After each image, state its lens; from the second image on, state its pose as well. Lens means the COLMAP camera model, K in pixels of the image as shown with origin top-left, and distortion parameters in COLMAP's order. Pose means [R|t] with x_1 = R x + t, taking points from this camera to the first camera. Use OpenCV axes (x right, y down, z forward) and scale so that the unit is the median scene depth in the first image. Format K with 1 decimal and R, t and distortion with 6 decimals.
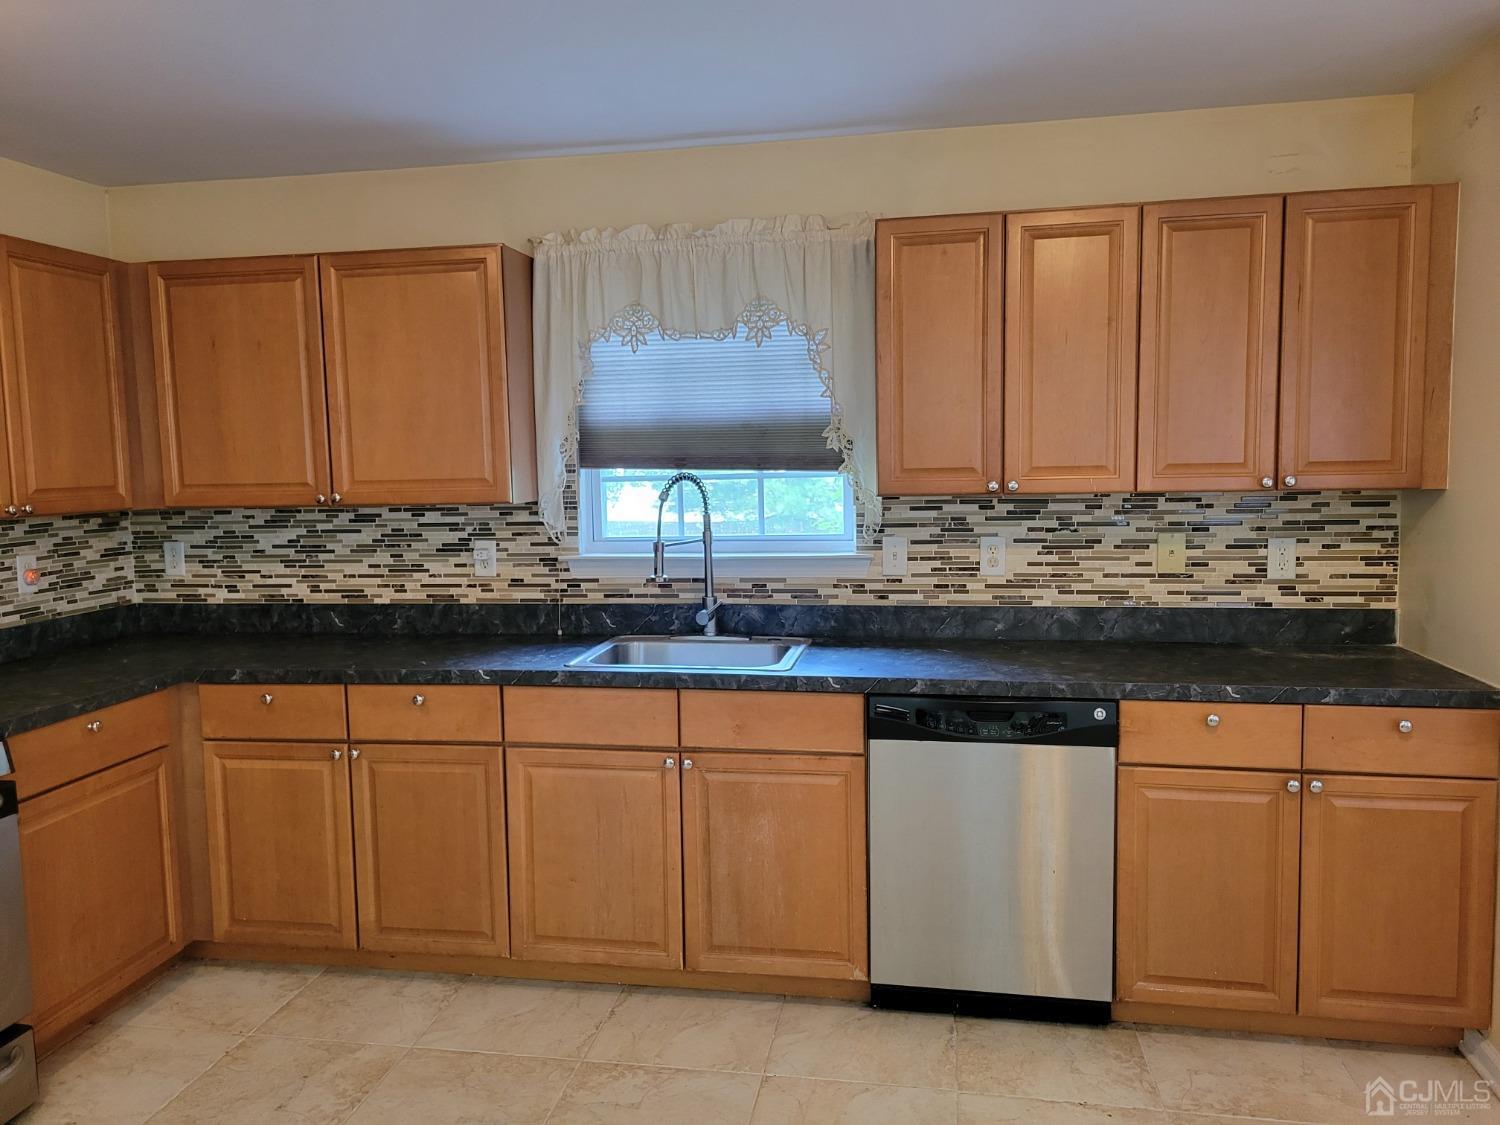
lens RADIAL K [[1127.2, 0, 734.3], [0, 1127.2, 560.1], [0, 0, 1]] dist [0.042183, -0.016923]
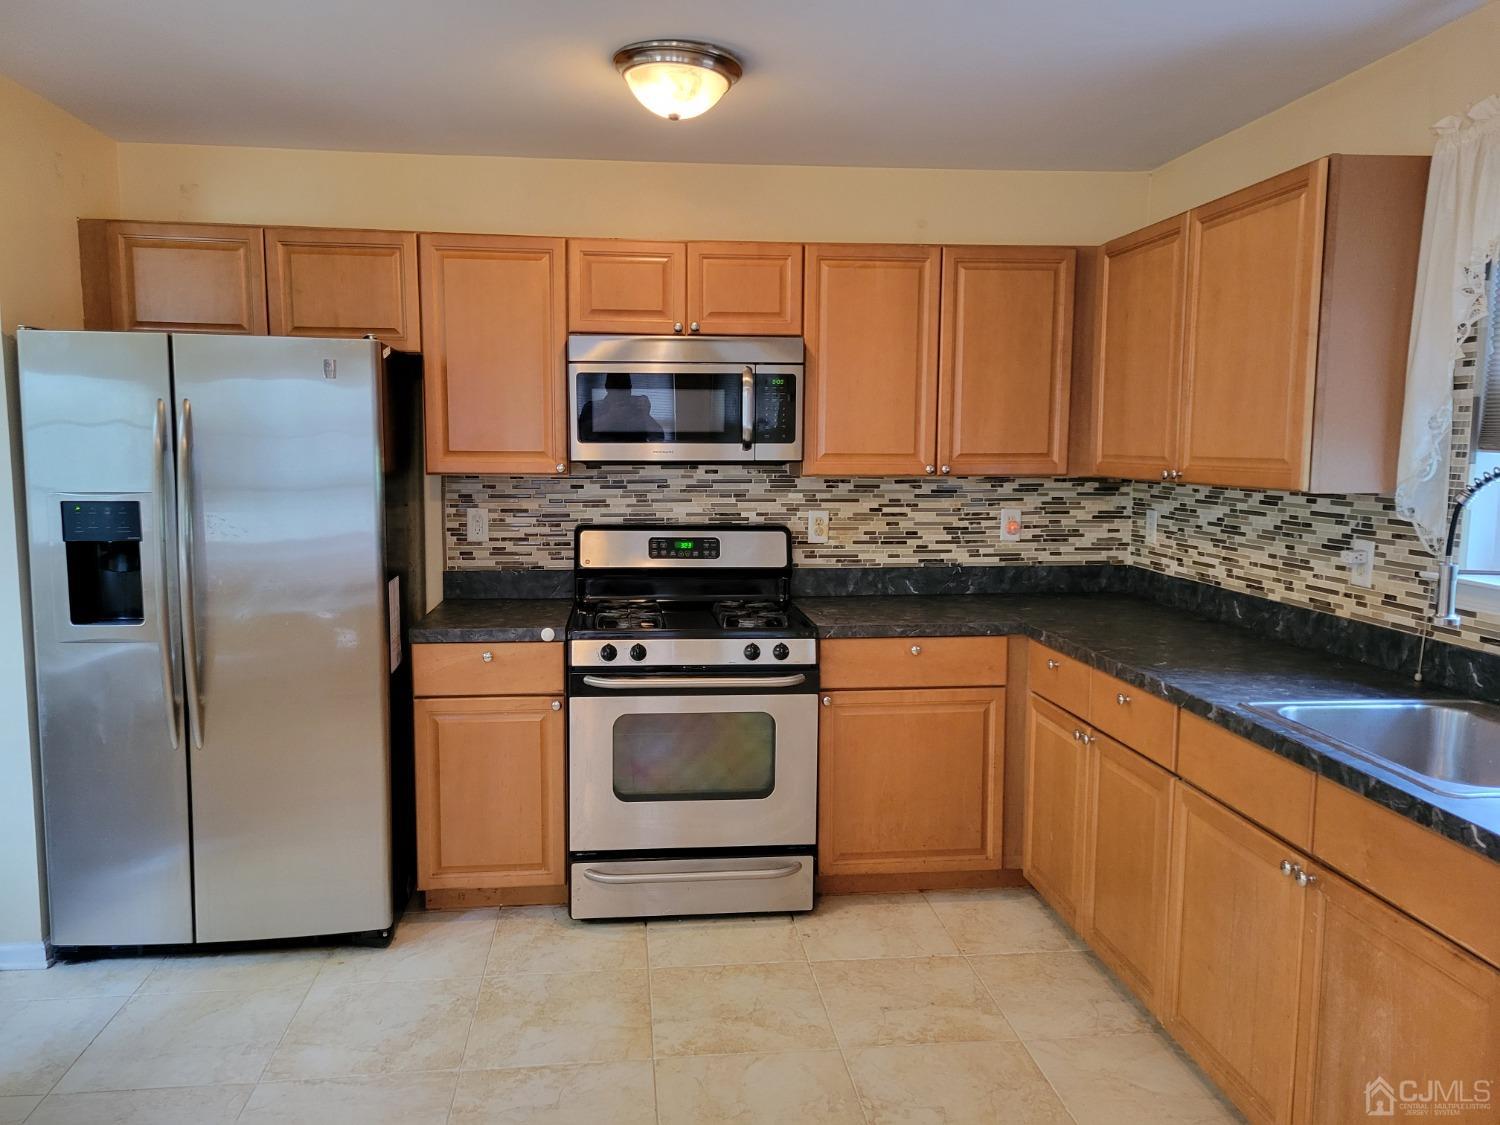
lens RADIAL K [[1127.2, 0, 736.3], [0, 1127.2, 565.4], [0, 0, 1]] dist [0.042183, -0.016923]
pose [[0.287488, 0.131043, -0.948777, 0.400051], [-0.099064, 0.989351, 0.106630, -0.040723], [0.952647, 0.063335, 0.297408, 0.354830]]
